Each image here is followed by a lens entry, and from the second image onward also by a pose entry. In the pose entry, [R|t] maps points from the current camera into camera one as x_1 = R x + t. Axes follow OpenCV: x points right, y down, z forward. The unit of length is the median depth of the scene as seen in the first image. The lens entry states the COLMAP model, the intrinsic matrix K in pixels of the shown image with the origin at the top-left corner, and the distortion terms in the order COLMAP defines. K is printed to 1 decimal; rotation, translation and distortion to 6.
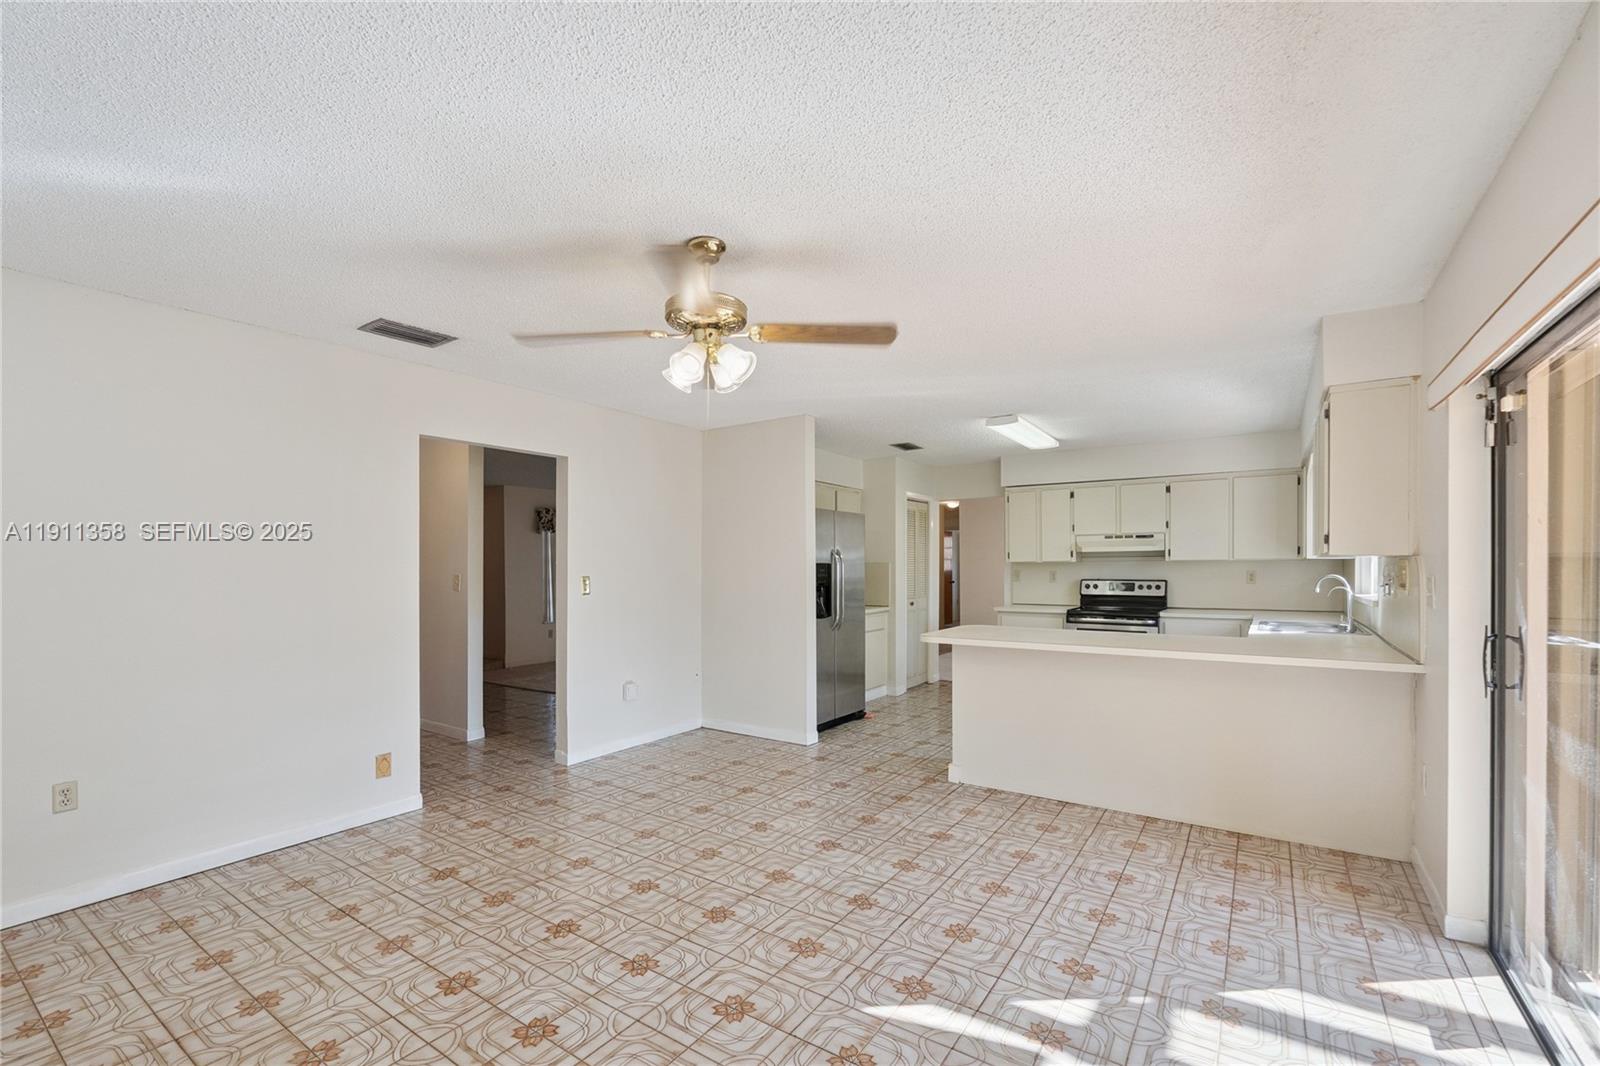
lens RADIAL K [[686.9, 0, 762.9], [0, 686.9, 532.6], [0, 0, 1]] dist [-0.004484, -0.000845]
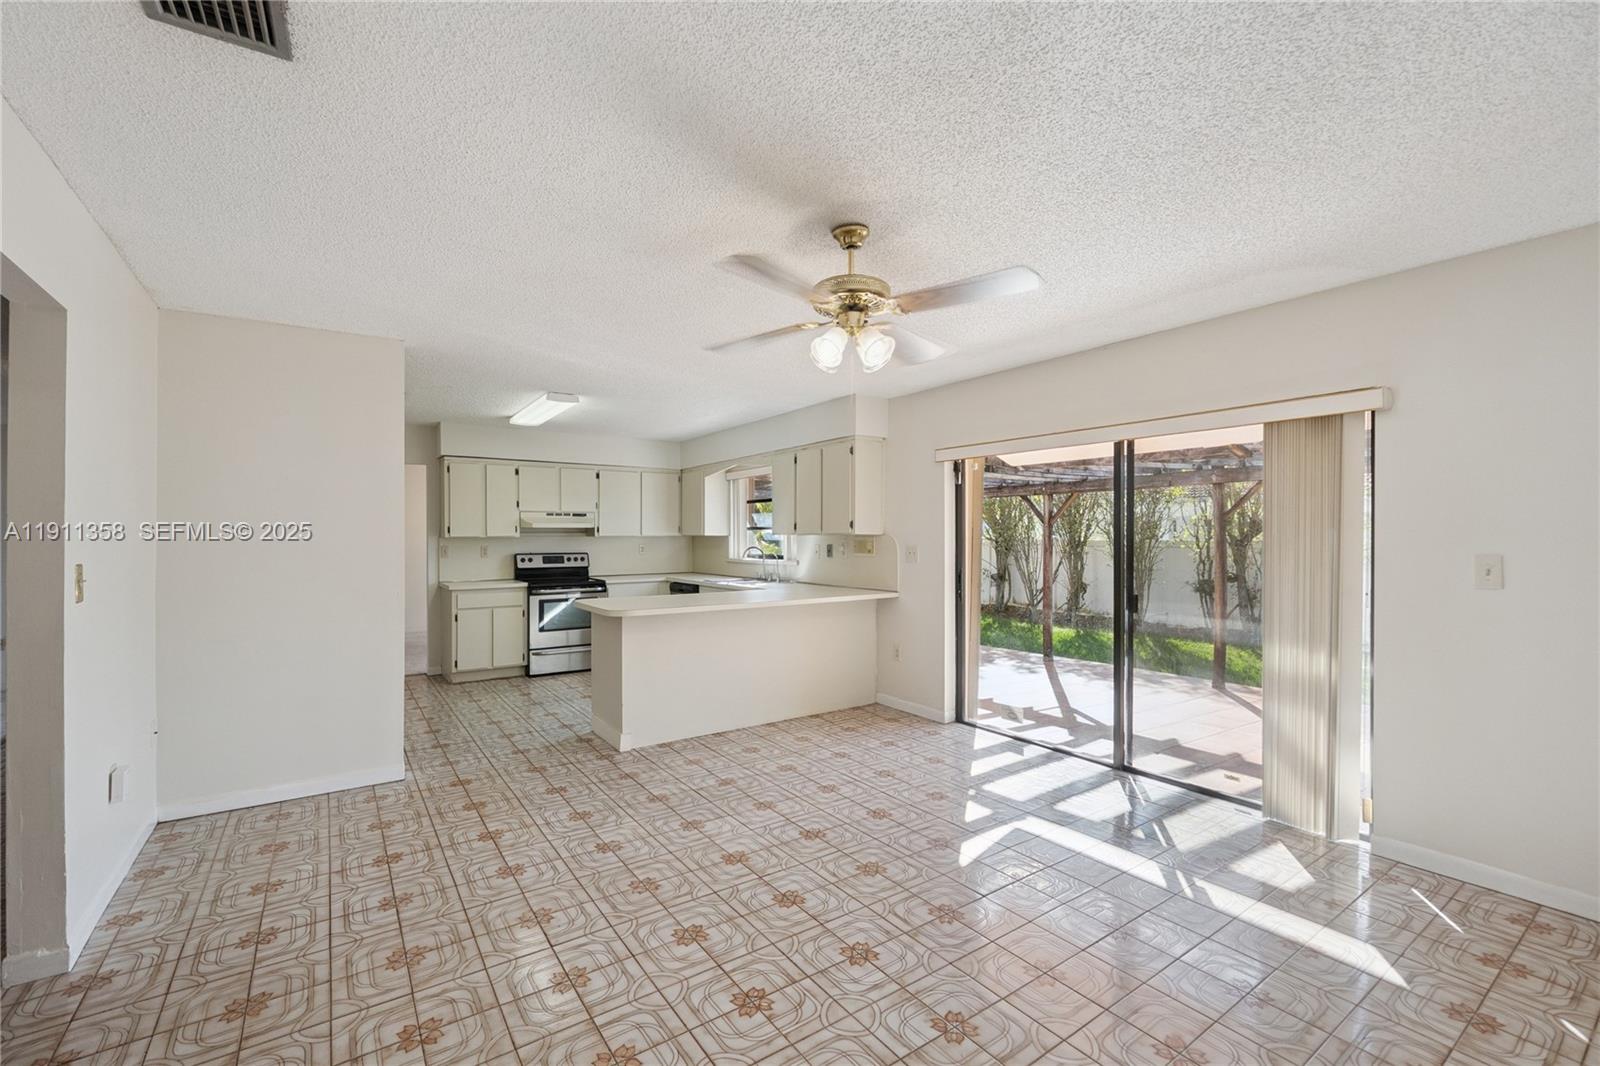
lens RADIAL K [[683.7, 0, 800.0], [0, 683.7, 533.0], [0, 0, 1]] dist [0.000602, -0.000005]
pose [[0.340365, 0.007009, 0.940267, -0.559566], [-0.044432, 0.998975, 0.008637, 0.013577], [-0.939243, -0.044718, 0.340327, 0.384277]]
